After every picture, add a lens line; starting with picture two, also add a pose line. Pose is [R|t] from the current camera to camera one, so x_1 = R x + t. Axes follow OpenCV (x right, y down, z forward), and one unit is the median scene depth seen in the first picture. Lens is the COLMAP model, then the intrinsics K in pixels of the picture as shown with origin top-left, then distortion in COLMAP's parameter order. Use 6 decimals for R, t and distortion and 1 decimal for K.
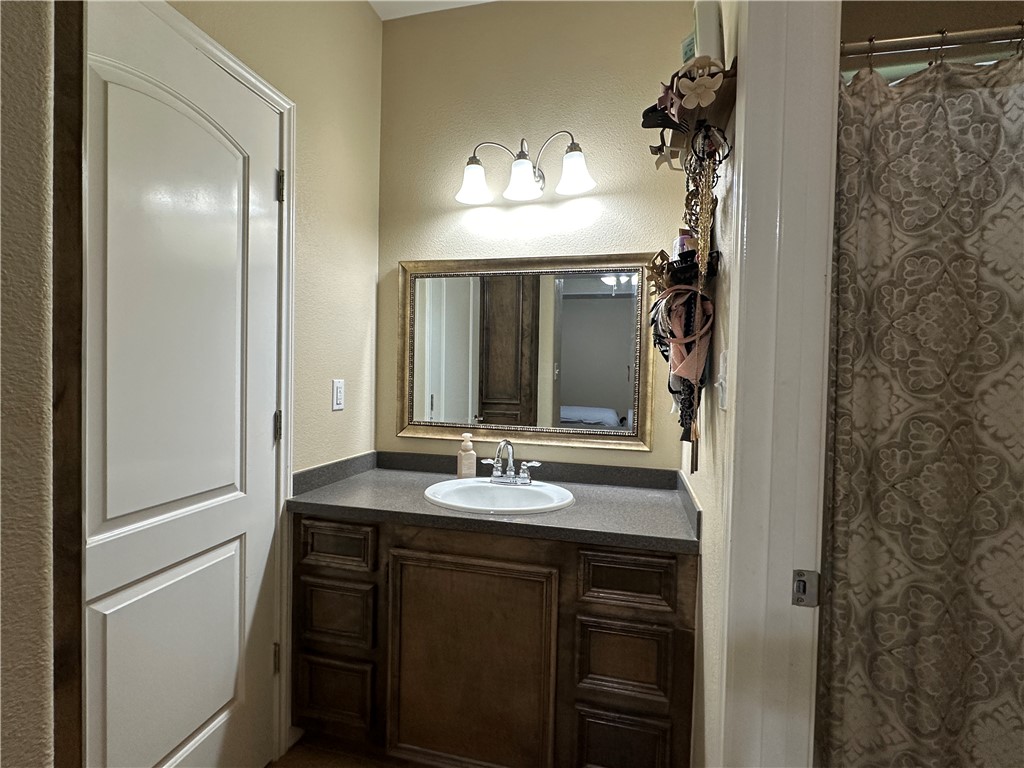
lens RADIAL K [[500.6, 0, 510.0], [0, 500.6, 388.2], [0, 0, 1]] dist [-0.001839, -0.000037]
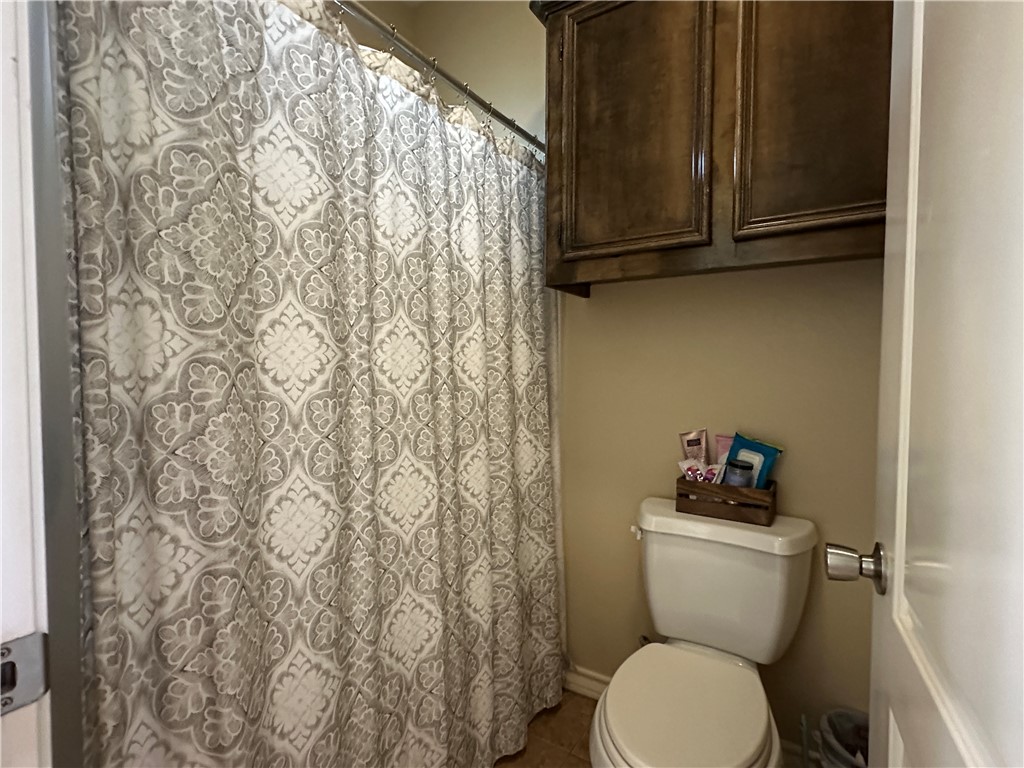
lens RADIAL K [[500.6, 0, 507.9], [0, 500.6, 386.1], [0, 0, 1]] dist [-0.001839, -0.000037]
pose [[0.331081, -0.054389, 0.942034, 0.232419], [0.027323, 0.998471, 0.048044, 0.074352], [-0.943207, 0.009832, 0.332061, 0.278462]]
